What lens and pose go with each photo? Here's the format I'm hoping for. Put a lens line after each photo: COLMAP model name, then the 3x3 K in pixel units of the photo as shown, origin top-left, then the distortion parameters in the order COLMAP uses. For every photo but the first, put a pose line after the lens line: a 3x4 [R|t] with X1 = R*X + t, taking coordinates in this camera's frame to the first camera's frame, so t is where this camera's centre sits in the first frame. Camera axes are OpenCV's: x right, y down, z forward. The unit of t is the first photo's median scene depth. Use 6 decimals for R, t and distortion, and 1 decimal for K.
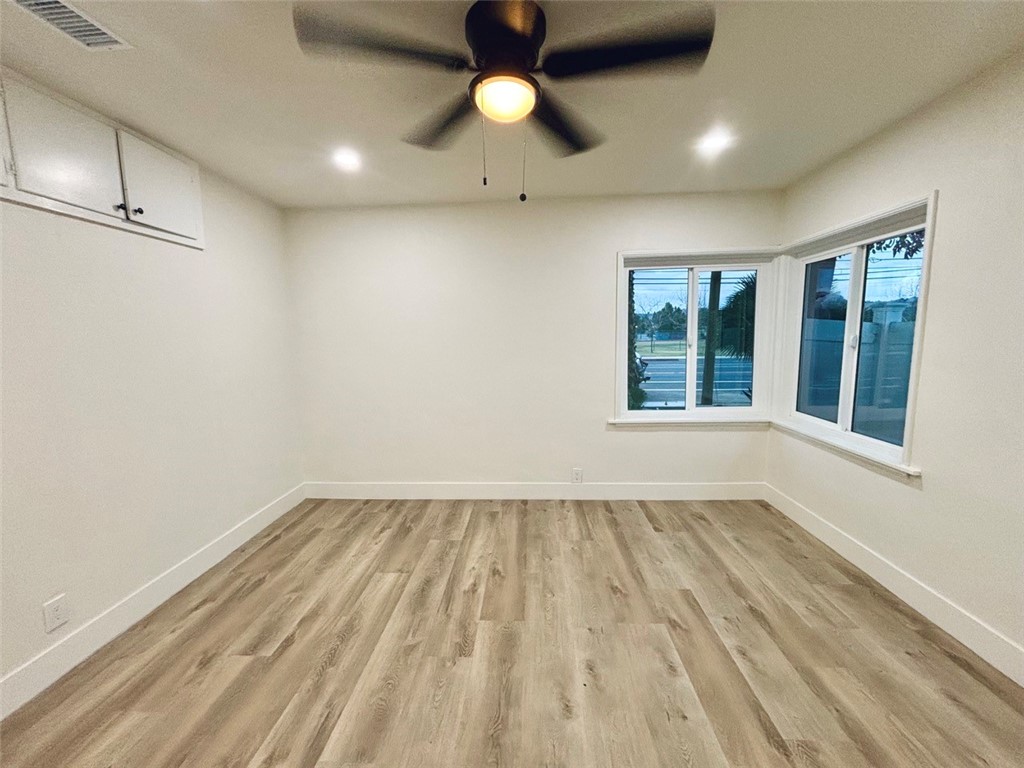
lens RADIAL K [[422.8, 0, 510.6], [0, 422.8, 381.3], [0, 0, 1]] dist [0.001745, 0.005182]
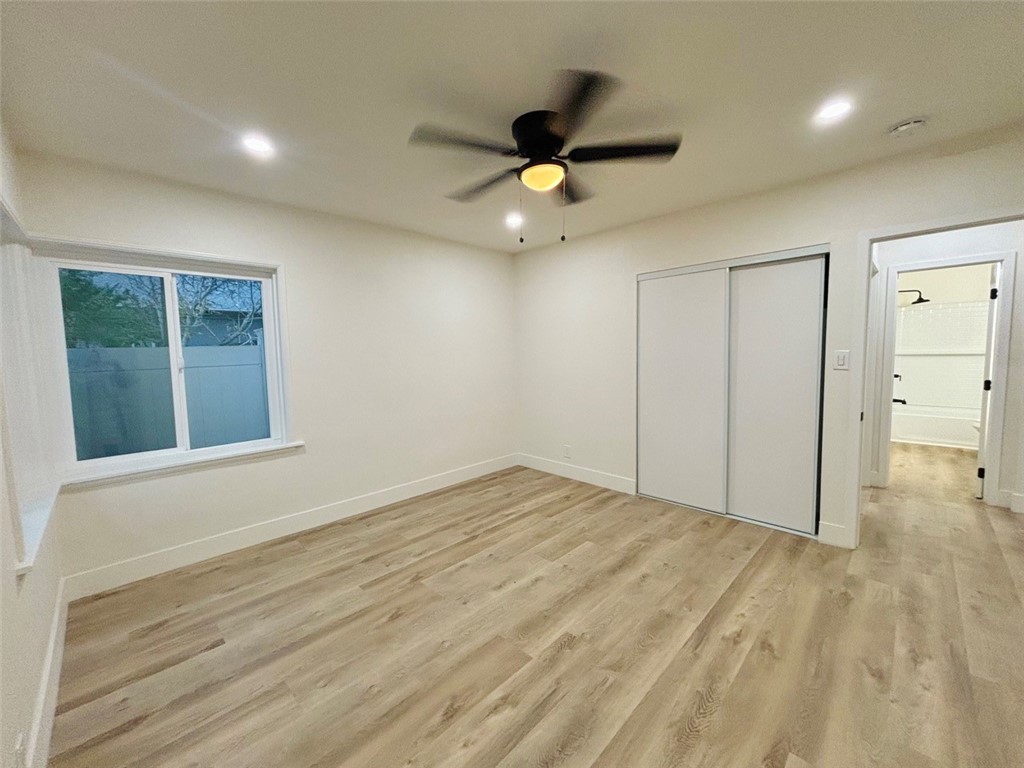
lens RADIAL K [[422.8, 0, 510.6], [0, 422.8, 381.3], [0, 0, 1]] dist [0.001745, 0.005182]
pose [[-0.752639, -0.012230, 0.658320, -0.519074], [0.112085, 0.982855, 0.146403, -0.121534], [-0.648824, 0.183976, -0.738363, 1.329763]]
